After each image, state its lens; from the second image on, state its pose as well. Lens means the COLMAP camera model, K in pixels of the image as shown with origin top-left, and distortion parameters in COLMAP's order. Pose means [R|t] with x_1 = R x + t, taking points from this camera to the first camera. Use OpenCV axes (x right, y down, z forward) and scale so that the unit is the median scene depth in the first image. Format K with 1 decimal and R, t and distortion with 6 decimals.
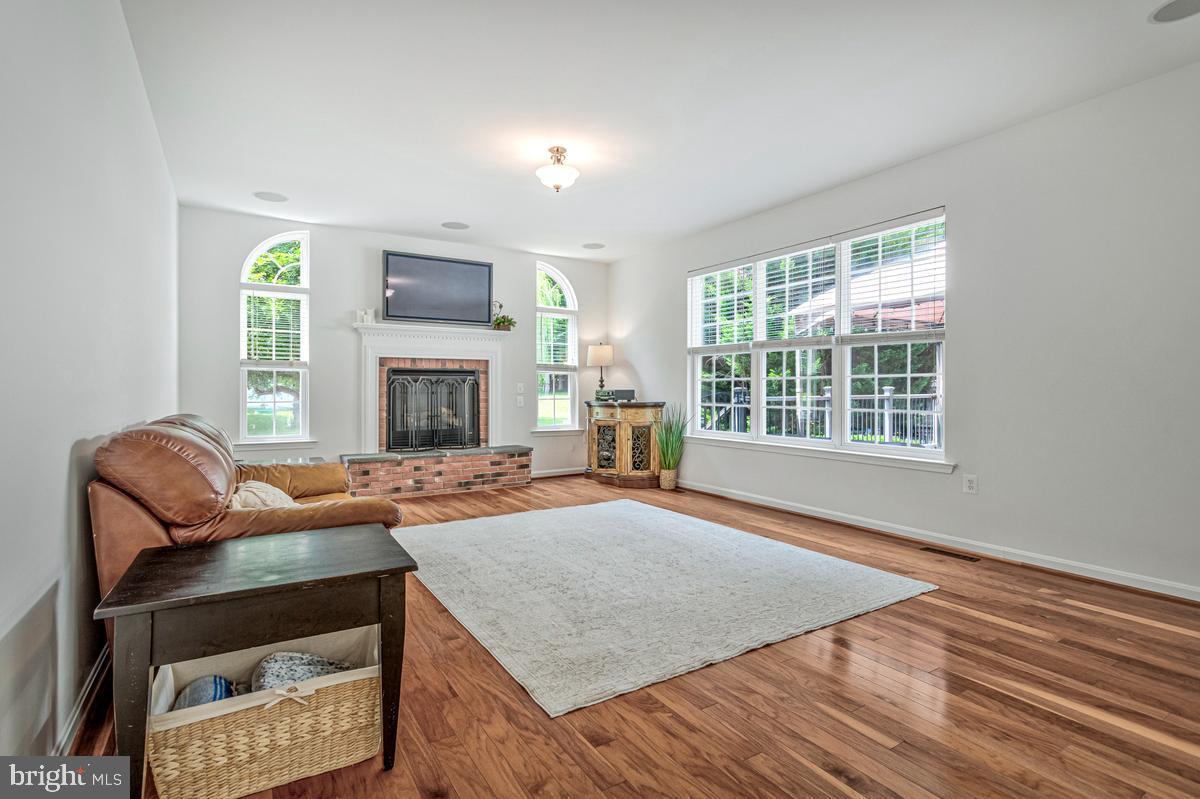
lens RADIAL K [[581.7, 0, 592.1], [0, 581.7, 393.1], [0, 0, 1]] dist [0.001825, 0.002071]
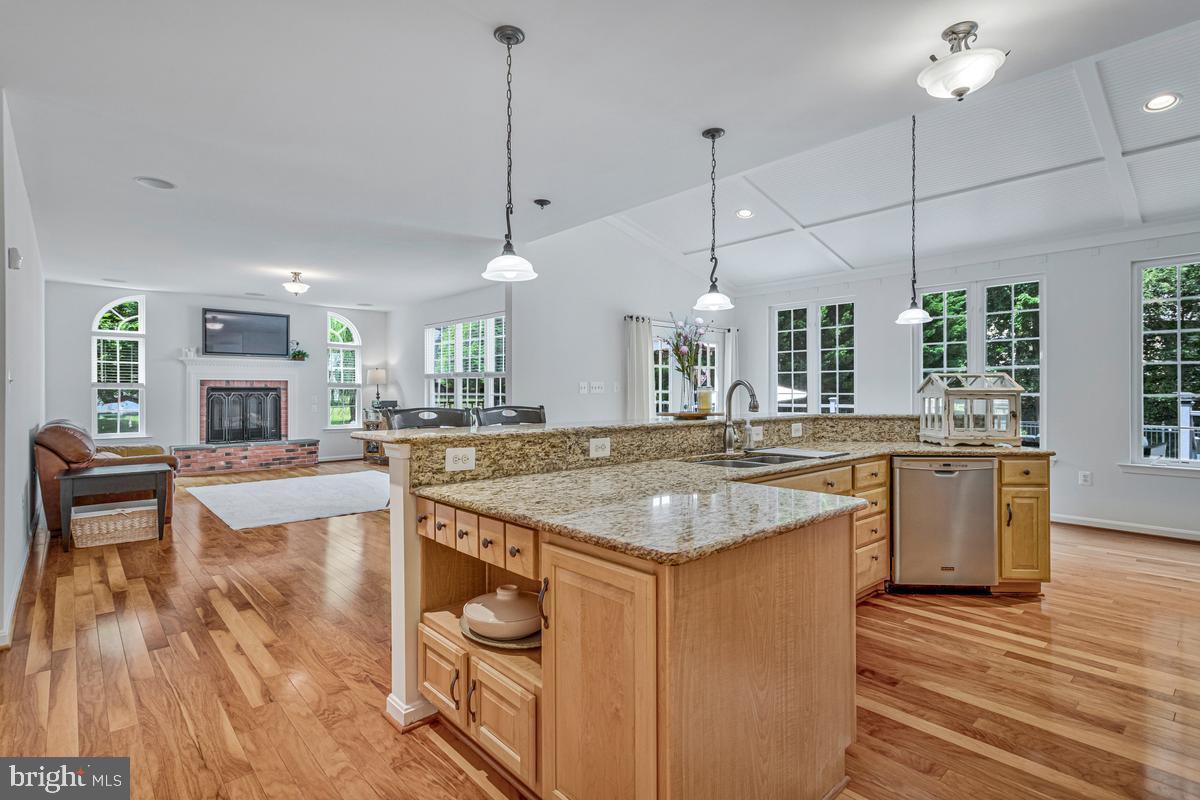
lens RADIAL K [[581.7, 0, 609.7], [0, 581.7, 399.8], [0, 0, 1]] dist [0.001825, 0.002071]
pose [[0.980845, -0.000989, 0.194789, 0.363486], [-0.000778, 0.999959, 0.008993, -0.024610], [-0.194790, -0.008972, 0.980804, -0.648914]]
